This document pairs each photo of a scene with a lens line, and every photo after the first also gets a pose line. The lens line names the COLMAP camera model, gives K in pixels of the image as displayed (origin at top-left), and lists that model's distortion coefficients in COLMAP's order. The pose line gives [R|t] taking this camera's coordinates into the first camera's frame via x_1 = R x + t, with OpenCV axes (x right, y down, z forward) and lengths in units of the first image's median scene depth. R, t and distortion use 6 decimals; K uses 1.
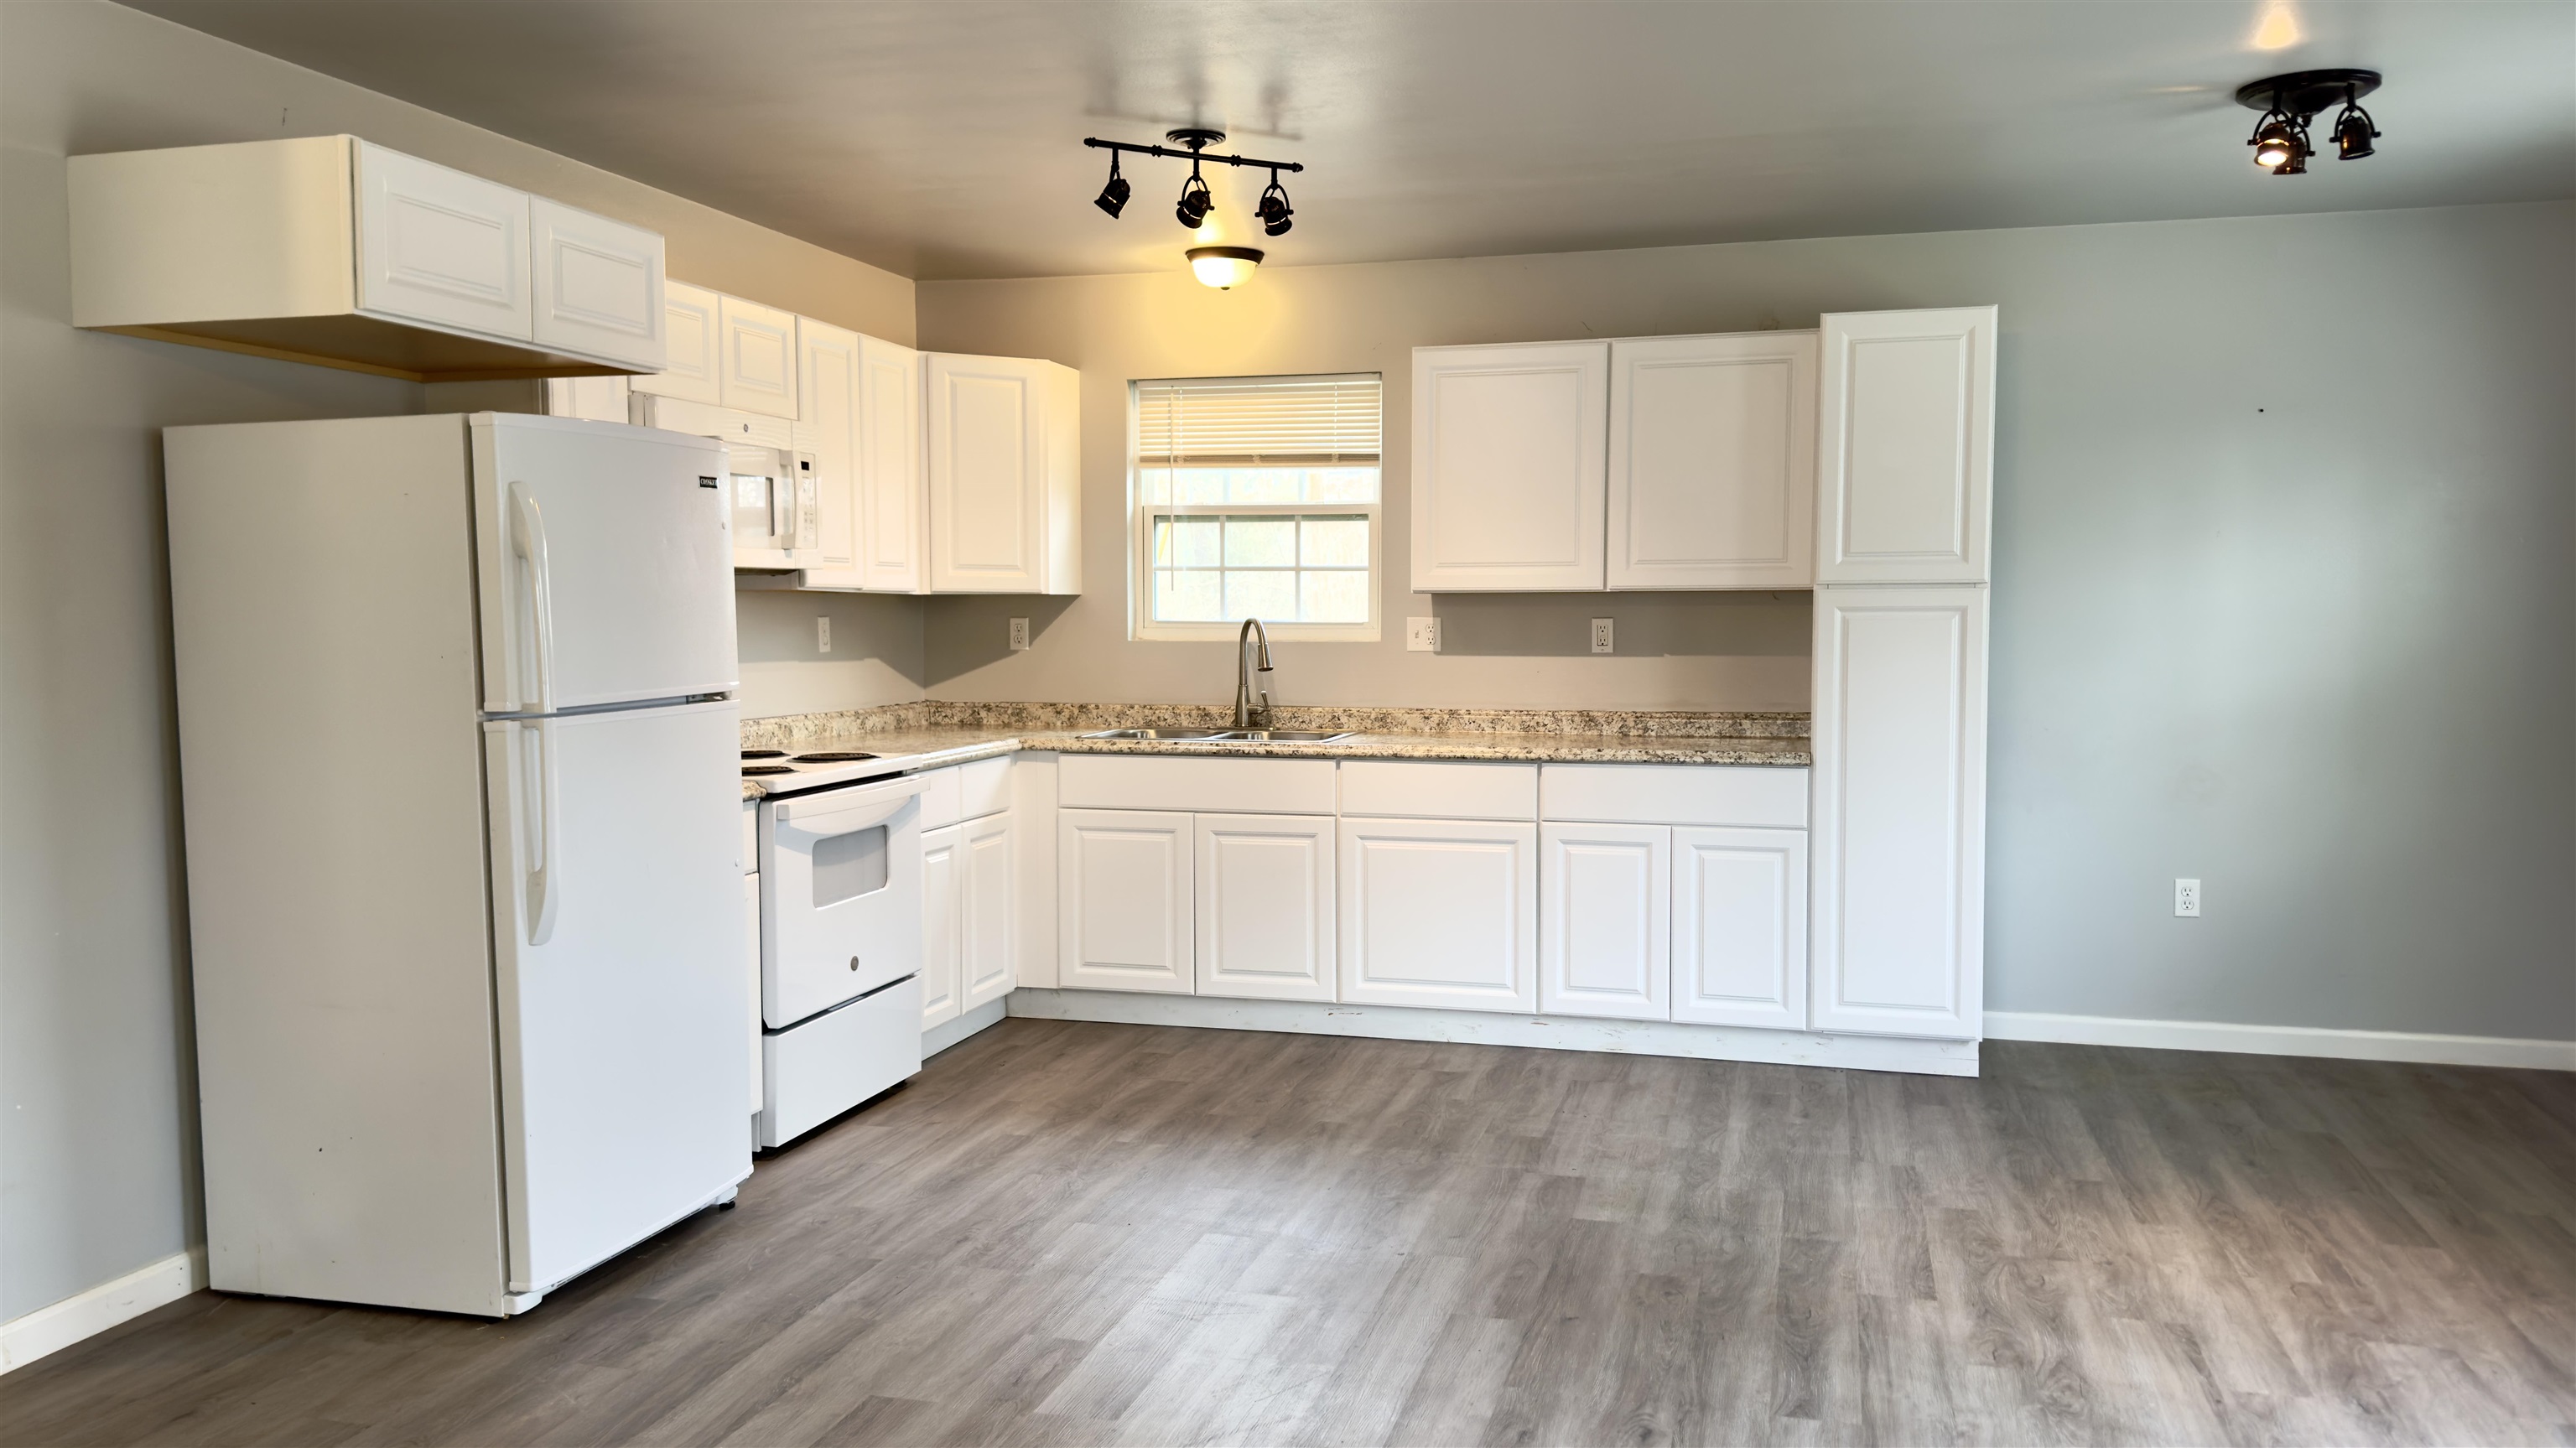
lens RADIAL K [[1900.0, 0, 1304.2], [0, 1900.0, 740.3], [0, 0, 1]] dist [0.040816, -0.039060]
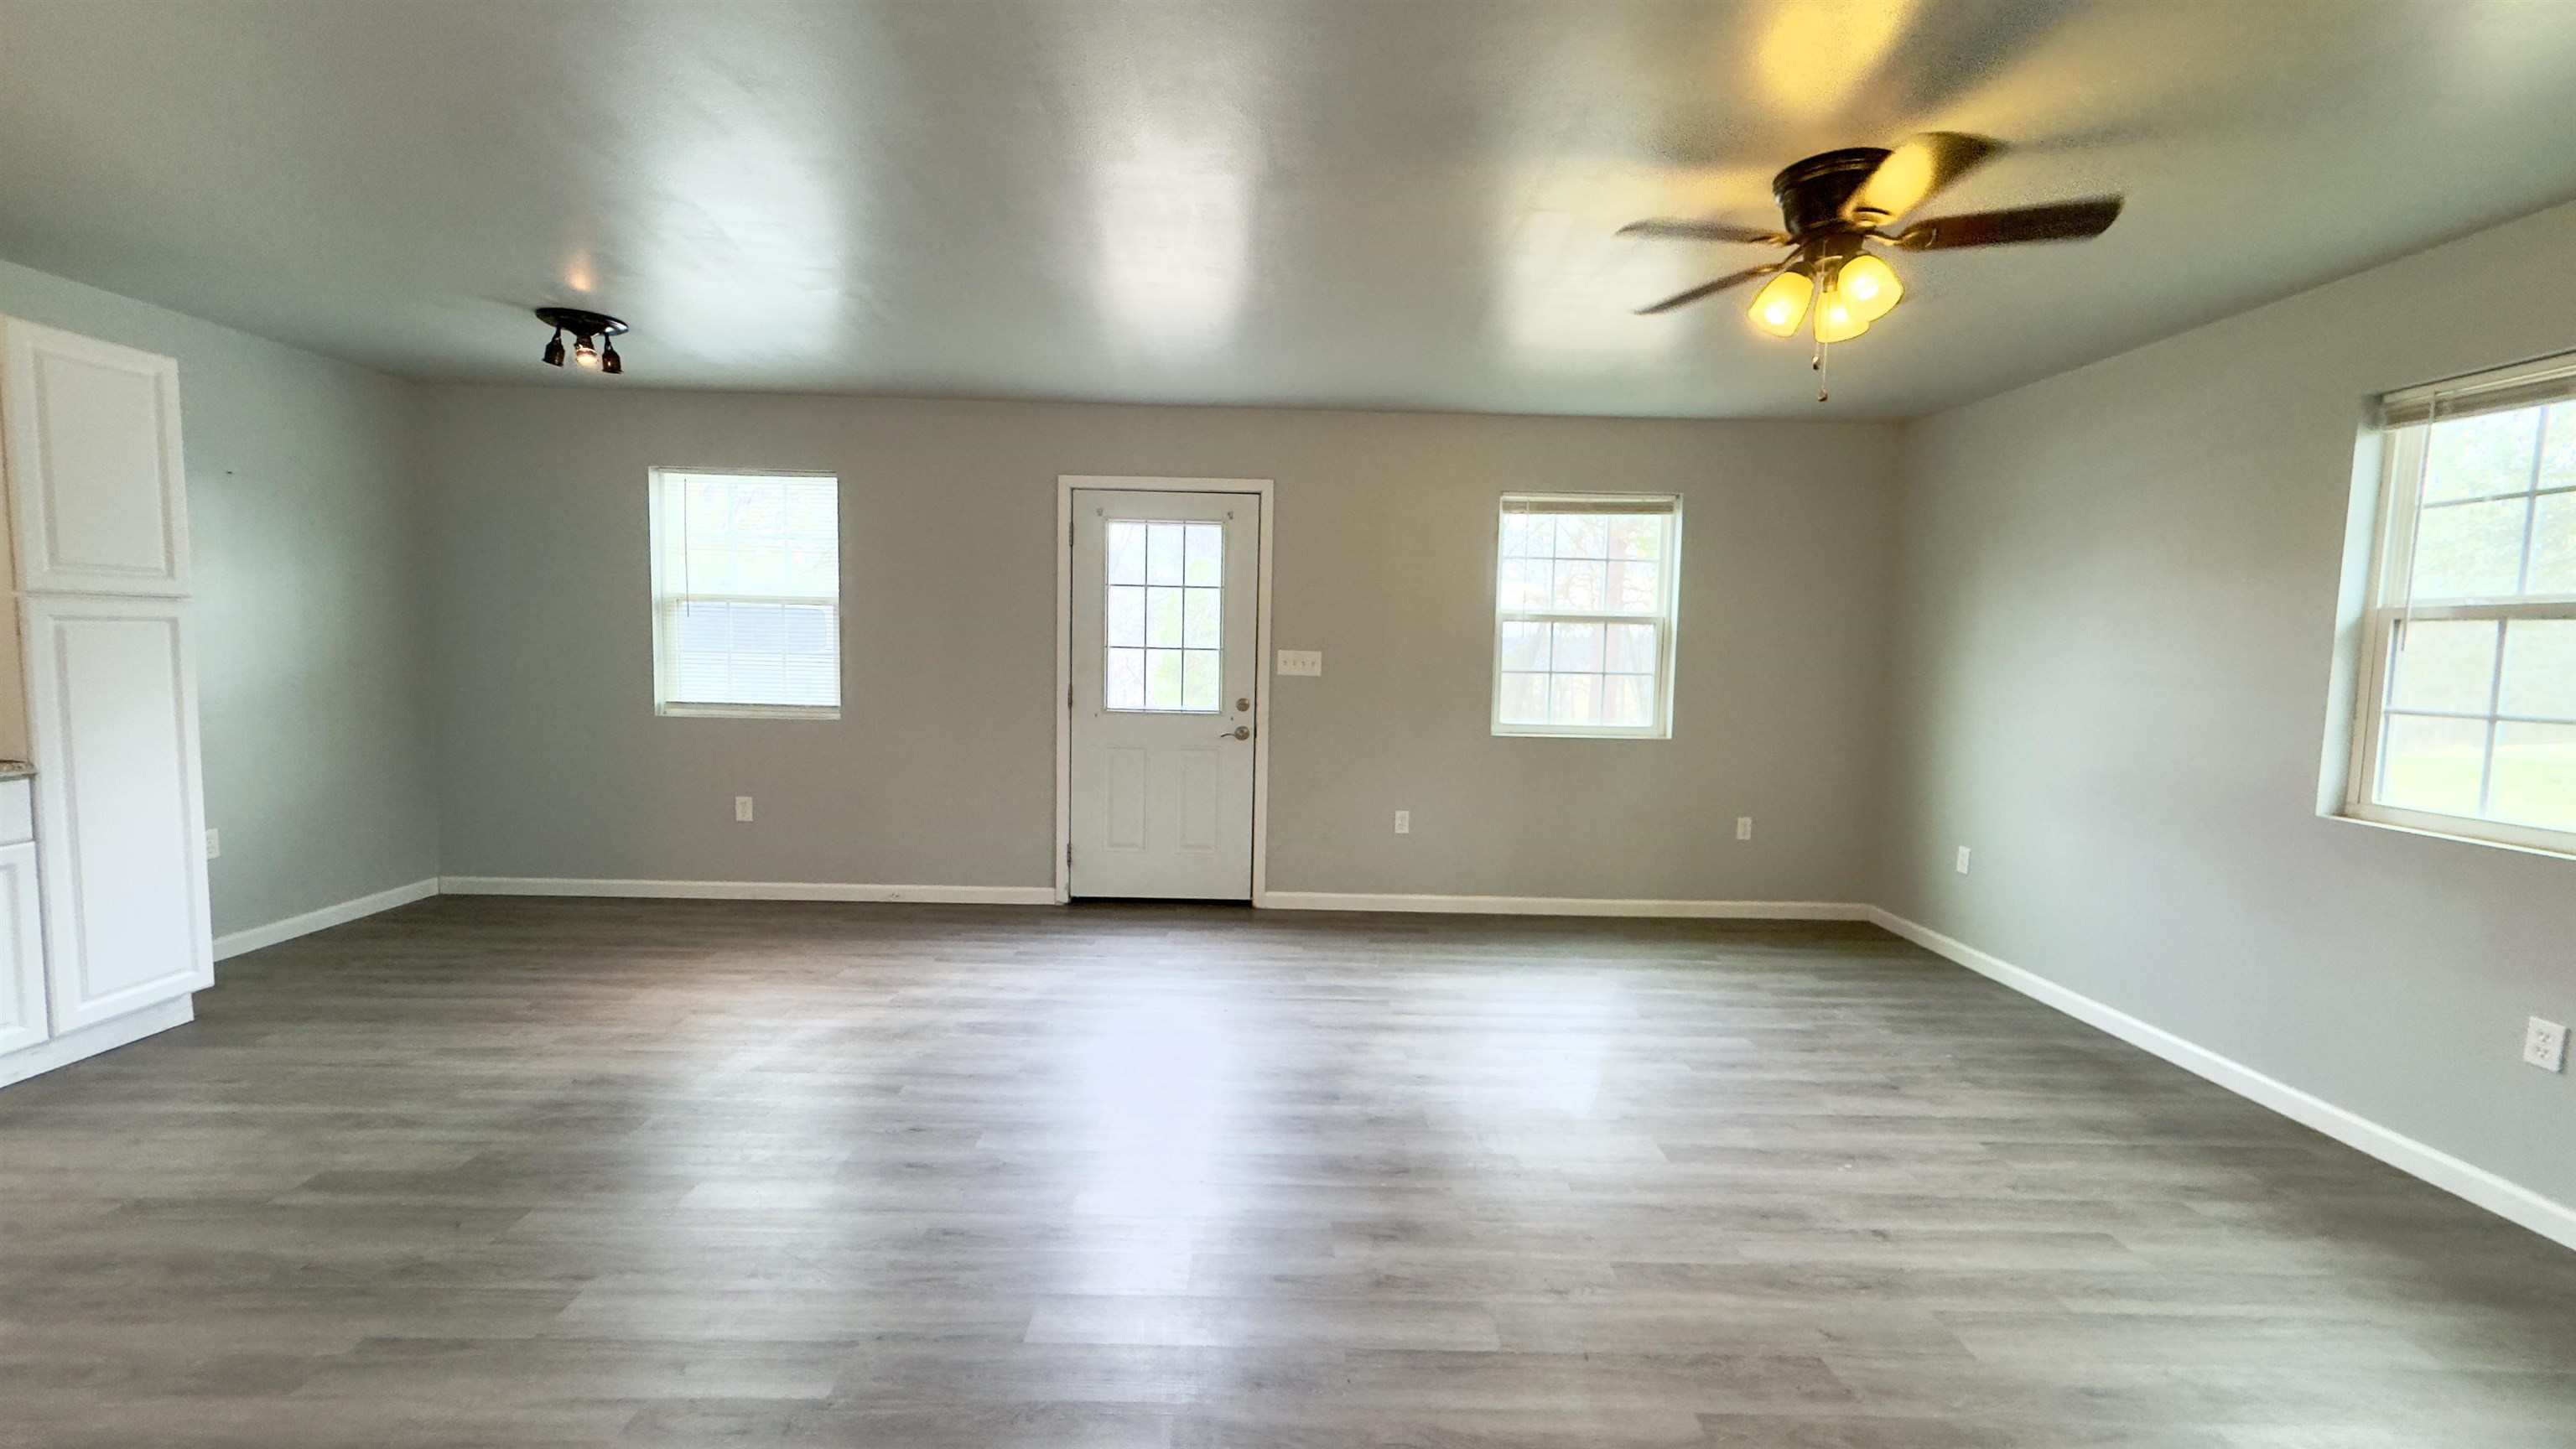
lens RADIAL K [[1029.2, 0, 1287.8], [0, 1029.2, 723.3], [0, 0, 1]] dist [0.007390, 0.000172]
pose [[-0.272712, -0.083175, 0.958494, -0.504577], [0.046238, 0.993972, 0.099410, -0.043907], [-0.960984, 0.071429, -0.267222, 0.613627]]
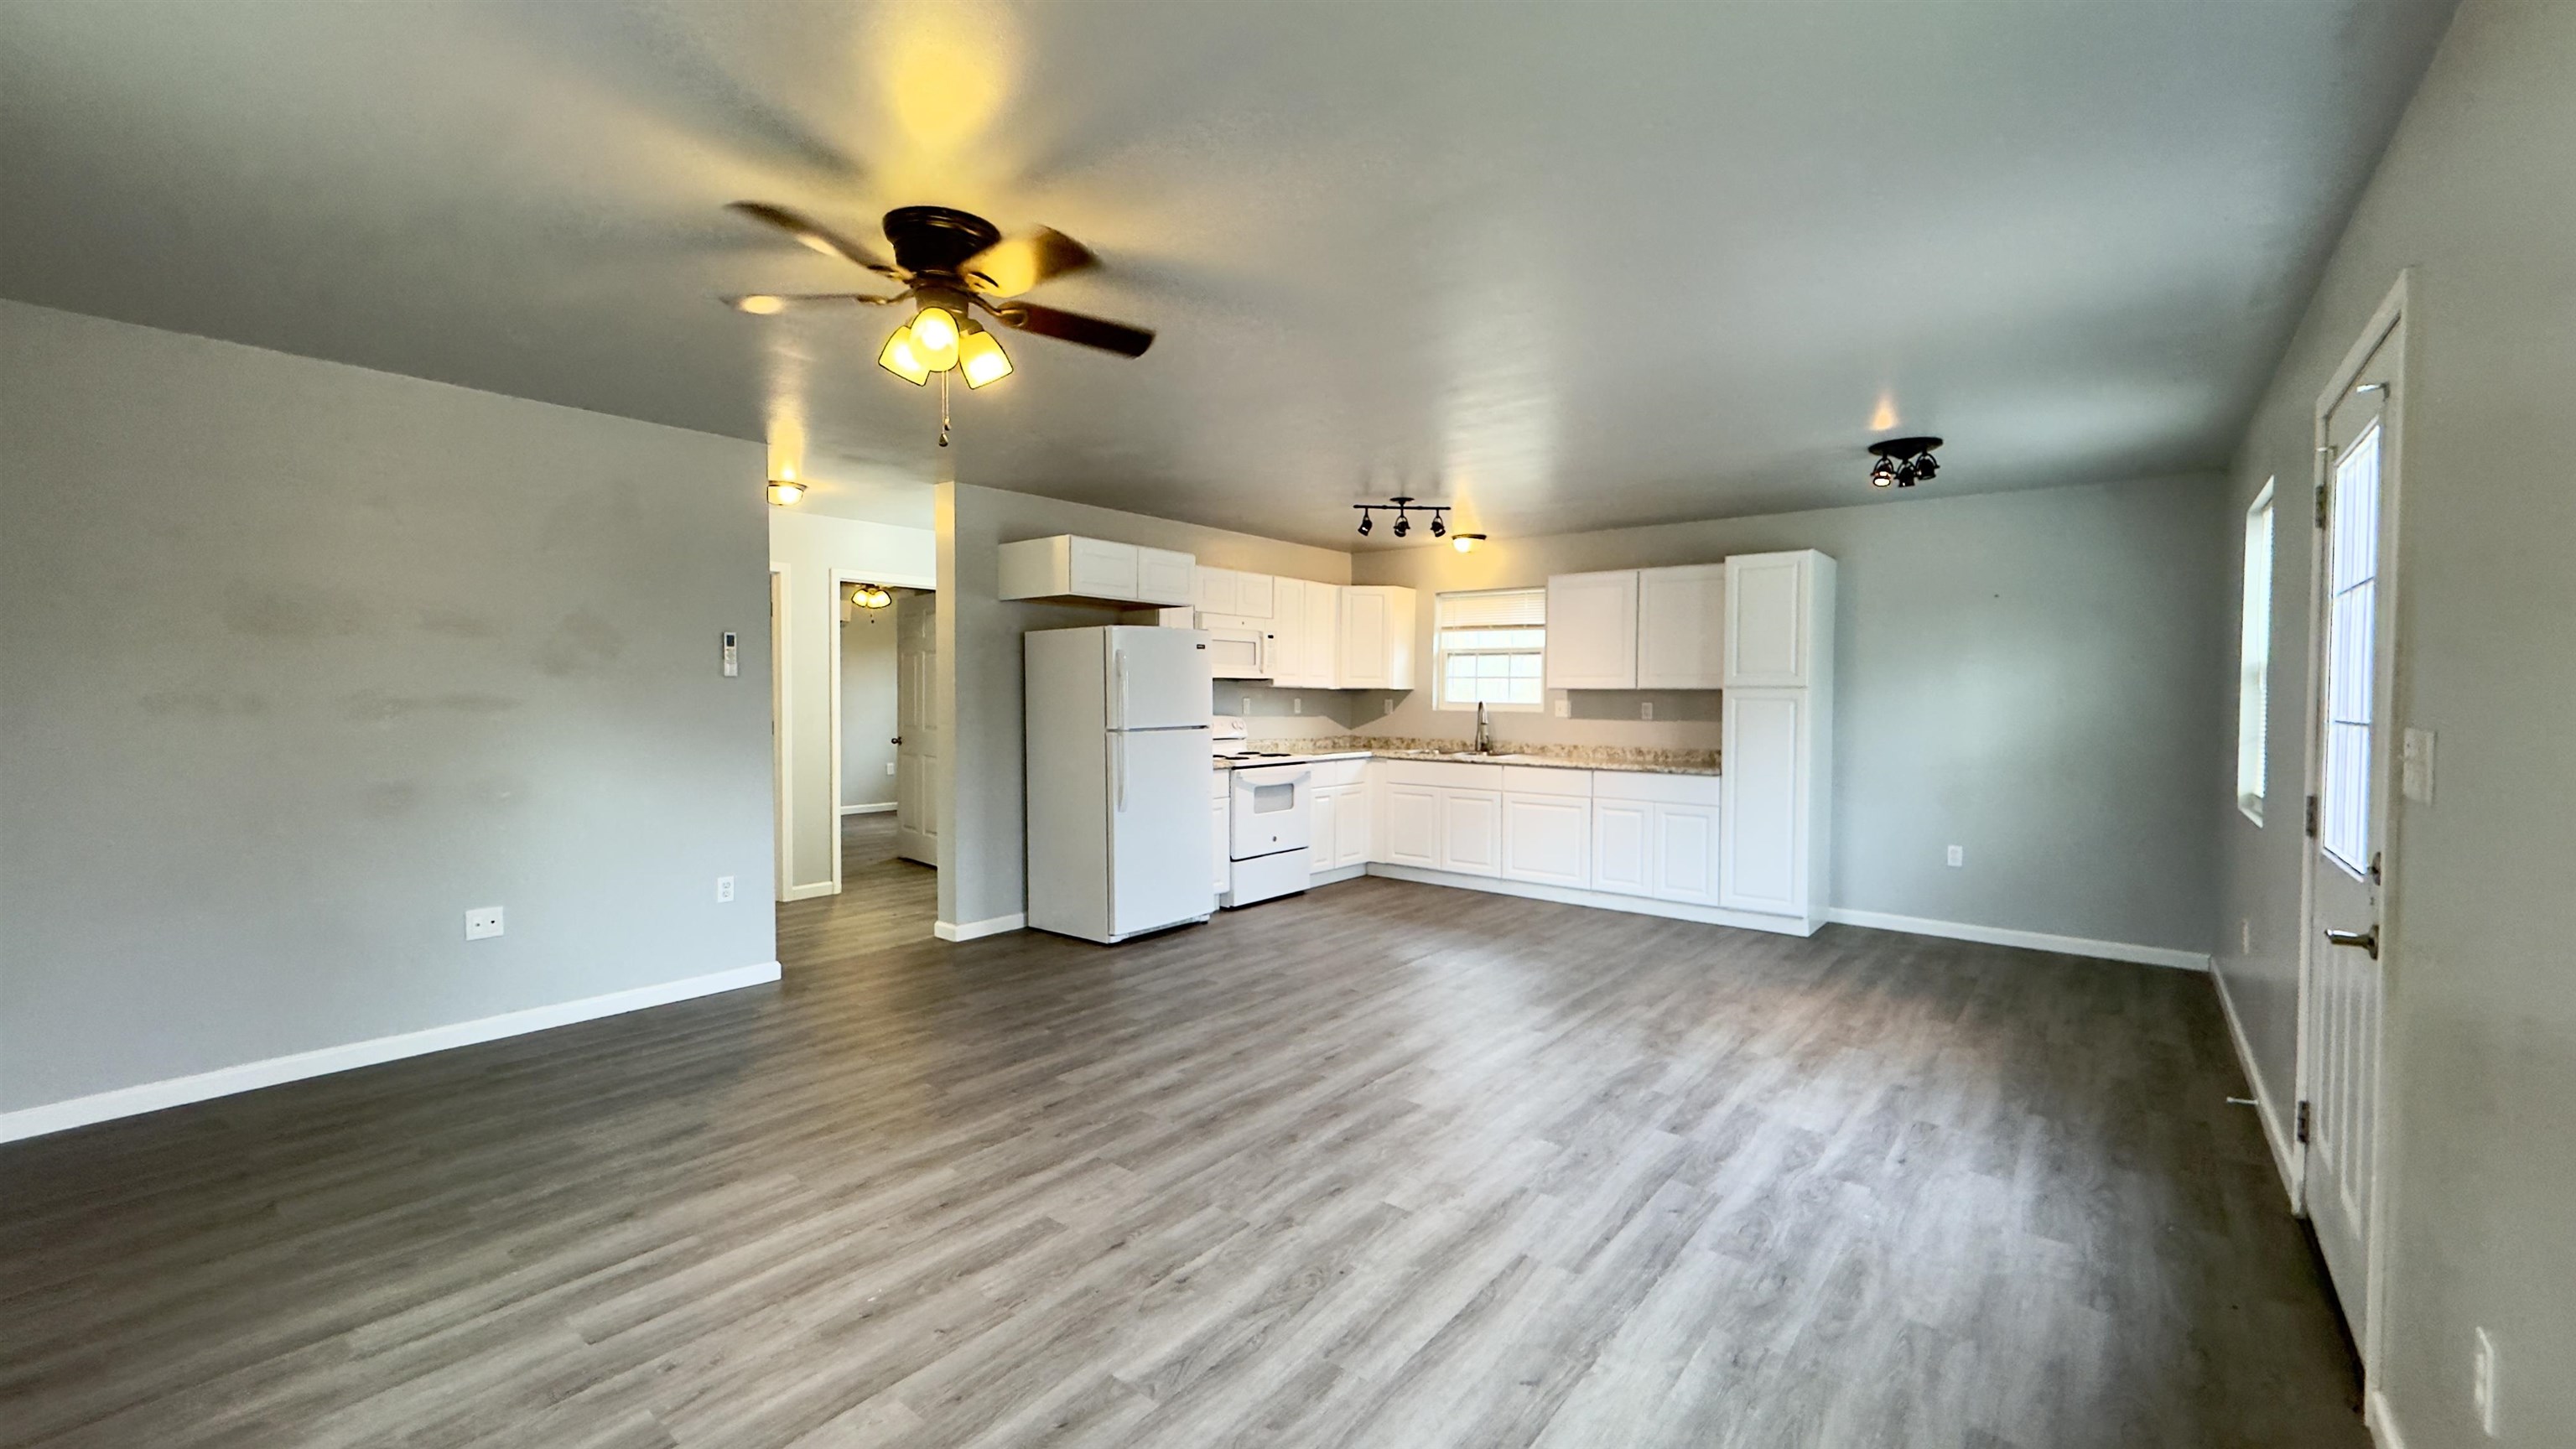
lens RADIAL K [[1029.2, 0, 1292.0], [0, 1029.2, 724.6], [0, 0, 1]] dist [0.007390, 0.000172]
pose [[0.915414, 0.020745, -0.401979, 0.340907], [-0.037384, 0.998736, -0.033591, 0.015552], [0.400774, 0.045777, 0.915033, -0.229686]]
